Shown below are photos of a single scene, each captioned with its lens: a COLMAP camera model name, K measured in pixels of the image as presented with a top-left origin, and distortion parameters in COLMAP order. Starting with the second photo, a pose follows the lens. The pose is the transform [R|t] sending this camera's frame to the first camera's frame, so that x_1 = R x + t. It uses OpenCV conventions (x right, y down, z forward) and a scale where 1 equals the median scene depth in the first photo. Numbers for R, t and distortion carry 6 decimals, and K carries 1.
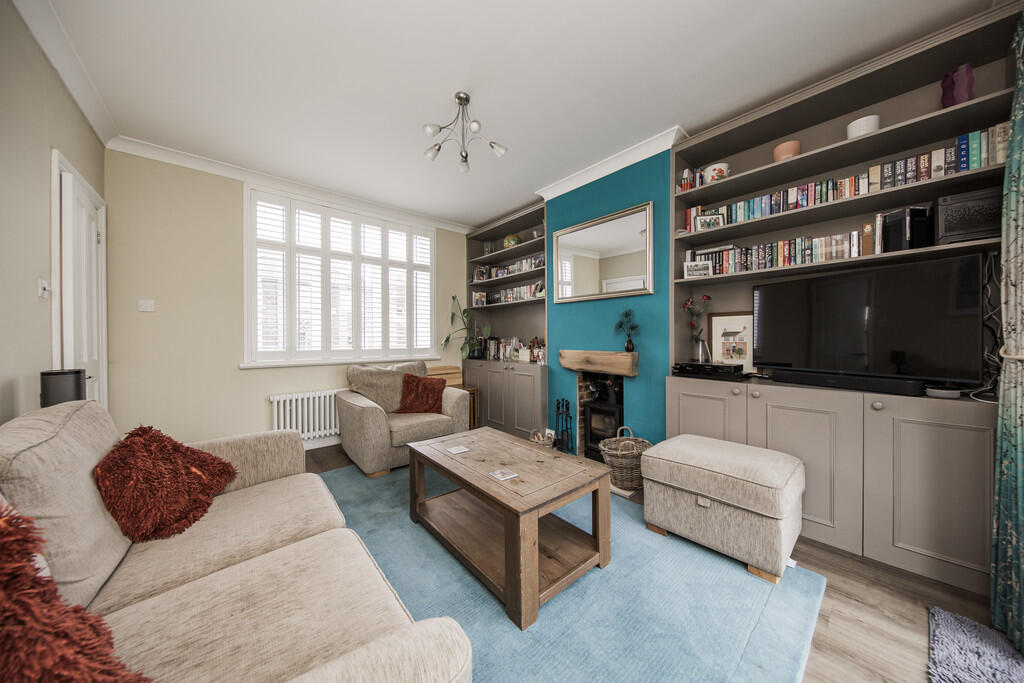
lens RADIAL K [[336.1, 0, 517.9], [0, 336.1, 340.1], [0, 0, 1]] dist [0.000076, -0.001010]
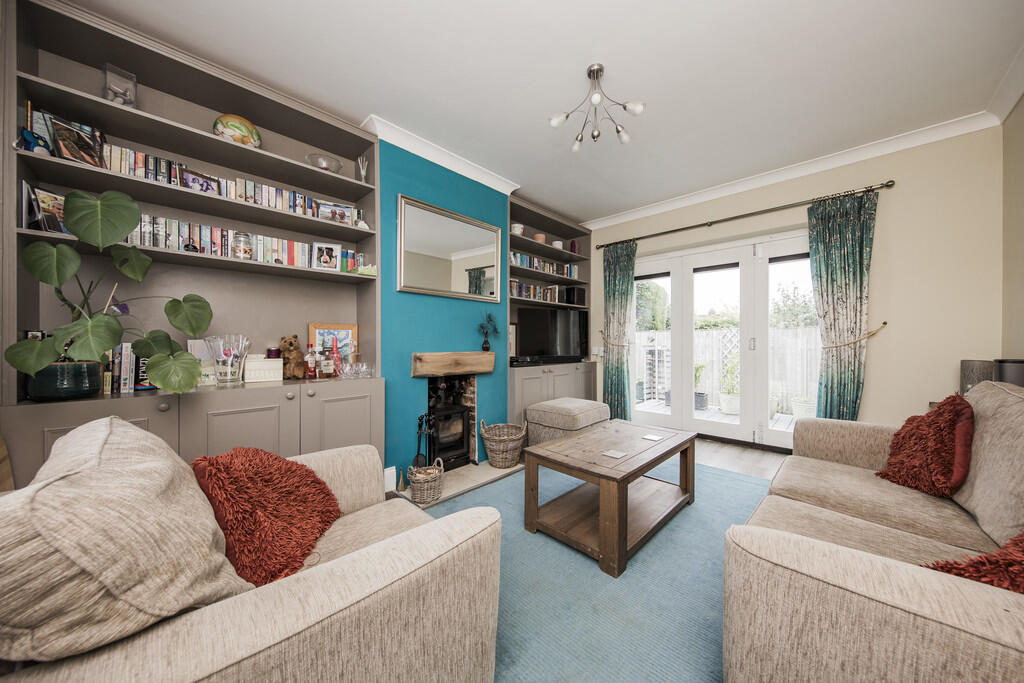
lens RADIAL K [[336.1, 0, 521.3], [0, 336.1, 345.3], [0, 0, 1]] dist [0.000076, -0.001010]
pose [[-0.092353, -0.007436, 0.995699, -0.803896], [0.005079, 0.999956, 0.007939, 0.008213], [-0.995713, 0.005790, -0.092311, 0.993140]]
